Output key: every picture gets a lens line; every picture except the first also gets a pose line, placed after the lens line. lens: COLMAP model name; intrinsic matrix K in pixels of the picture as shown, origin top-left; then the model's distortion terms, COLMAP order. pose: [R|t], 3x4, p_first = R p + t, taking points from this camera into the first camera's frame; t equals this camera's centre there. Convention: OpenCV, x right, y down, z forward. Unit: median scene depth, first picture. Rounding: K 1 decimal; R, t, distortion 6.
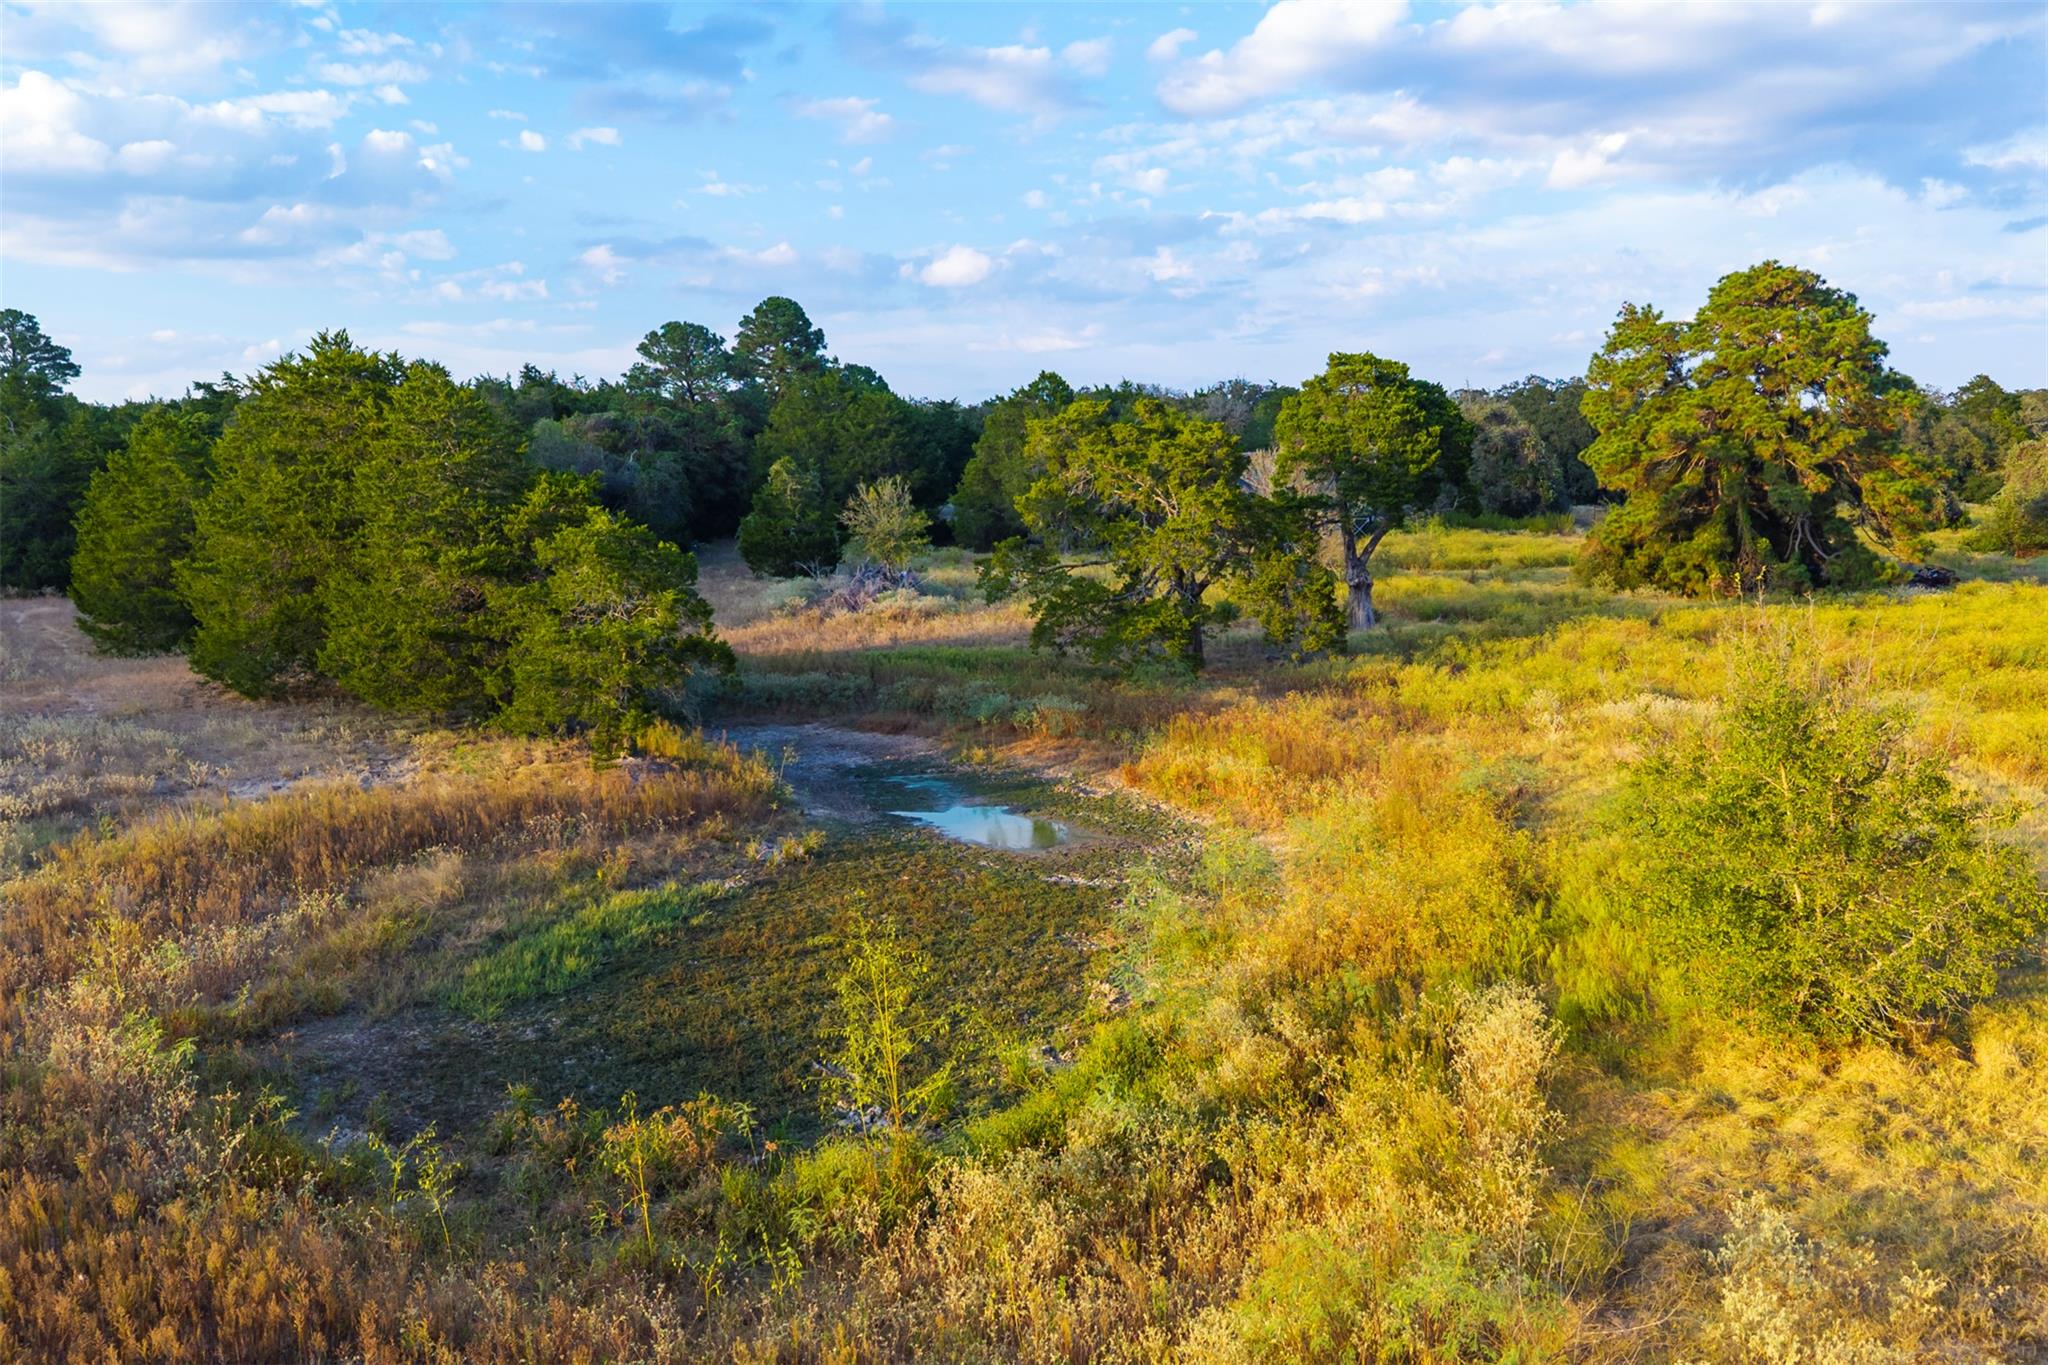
lens RADIAL K [[1638.7, 0, 1039.2], [0, 1638.7, 695.6], [0, 0, 1]] dist [0.063399, -0.079321]
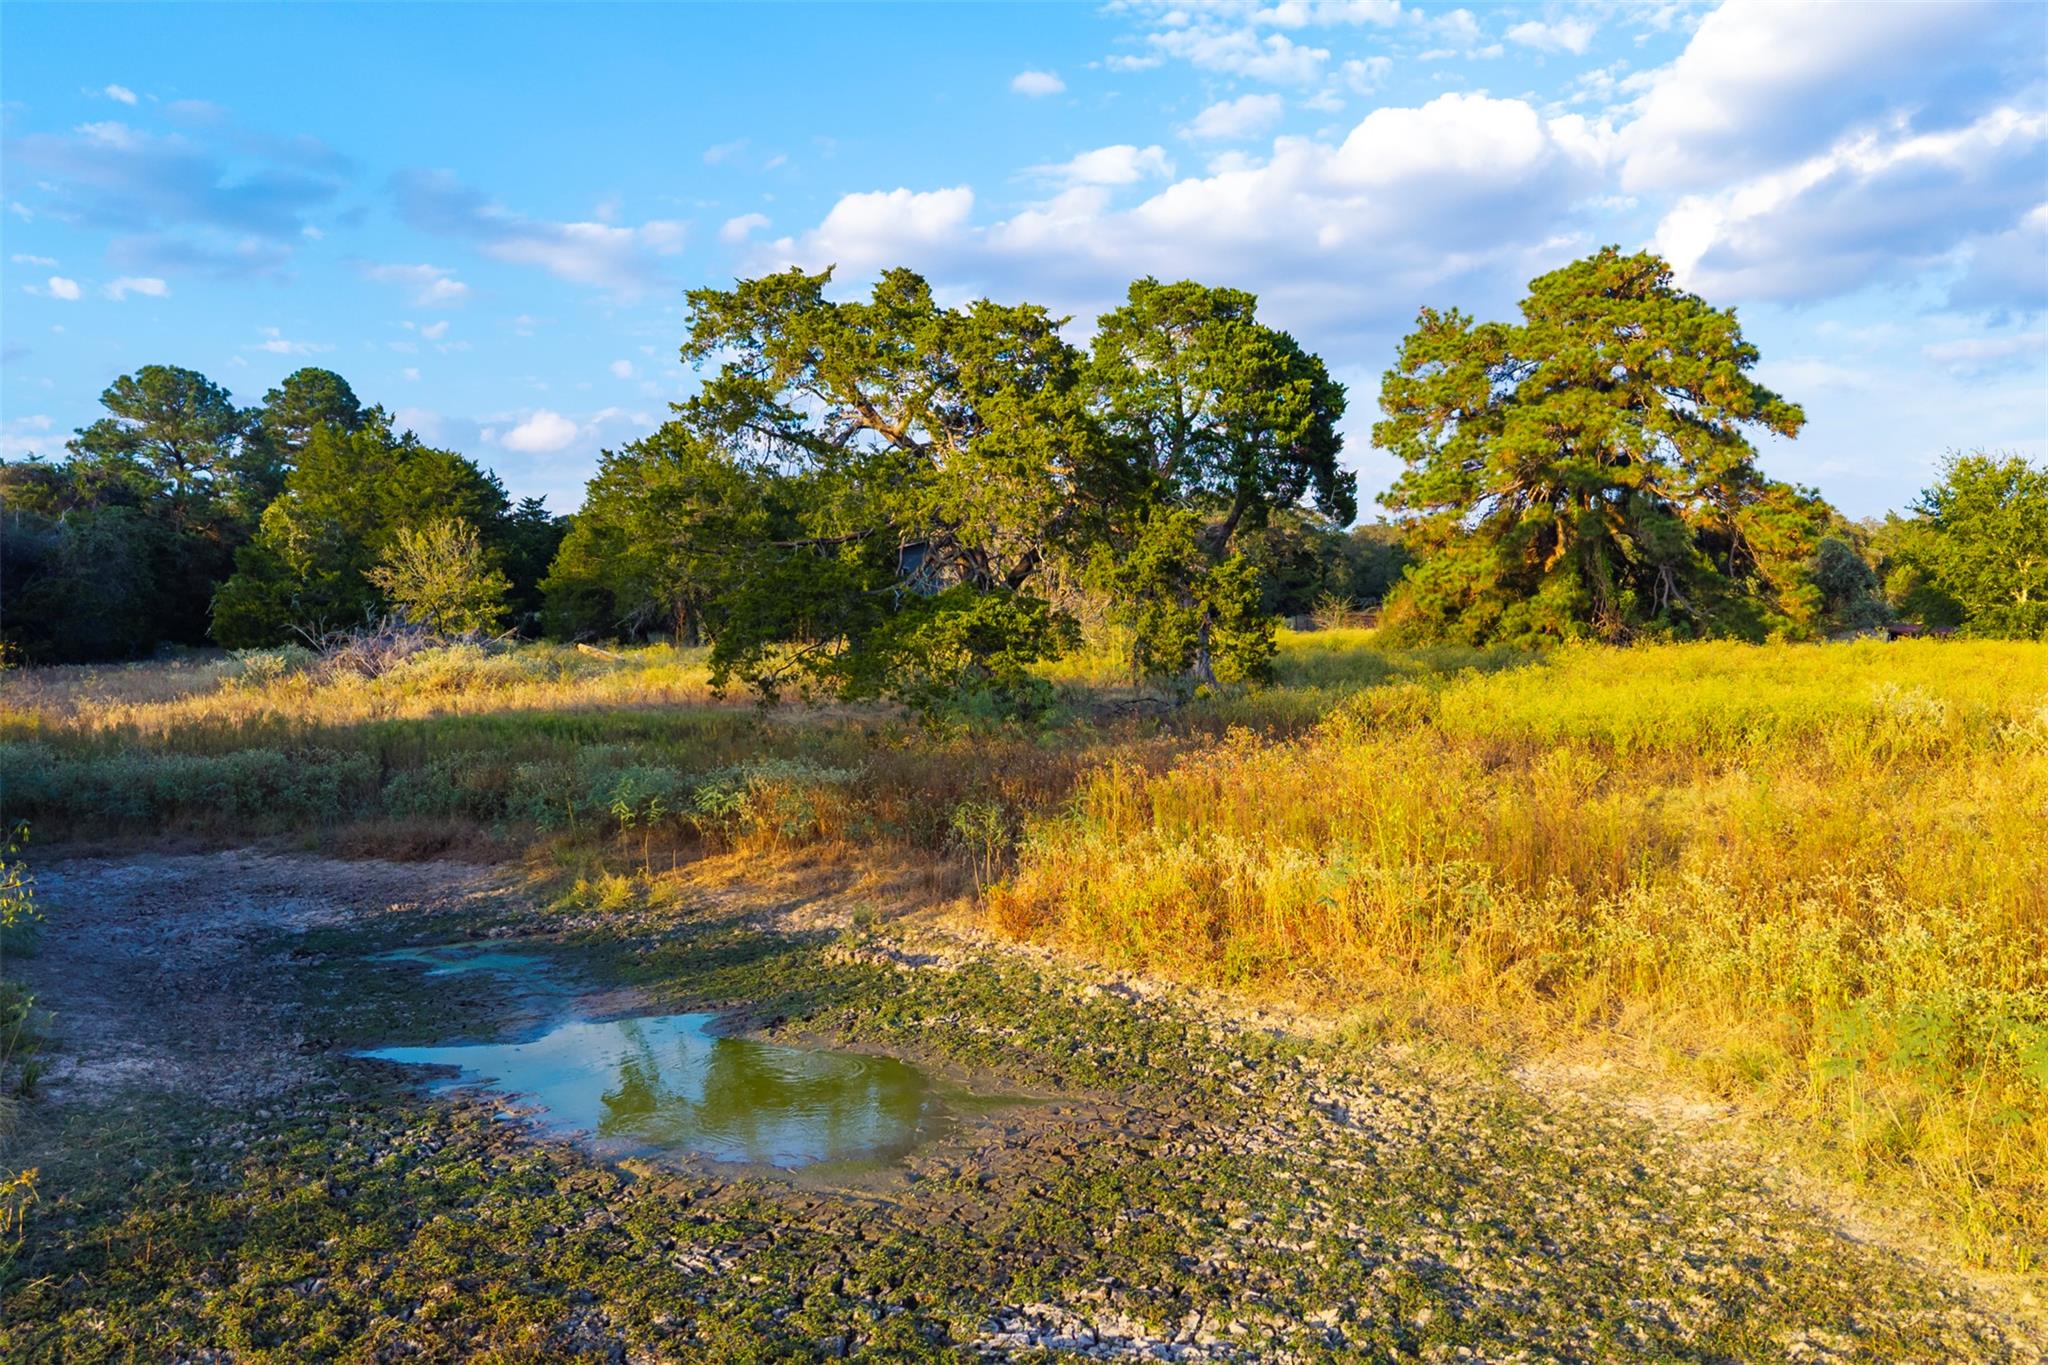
lens RADIAL K [[1638.7, 0, 1026.7], [0, 1638.7, 637.2], [0, 0, 1]] dist [0.063399, -0.079321]
pose [[0.972314, -0.004998, 0.233623, -0.019311], [0.036591, 0.990695, -0.131091, 0.018531], [-0.230794, 0.136010, 0.963450, 0.324440]]
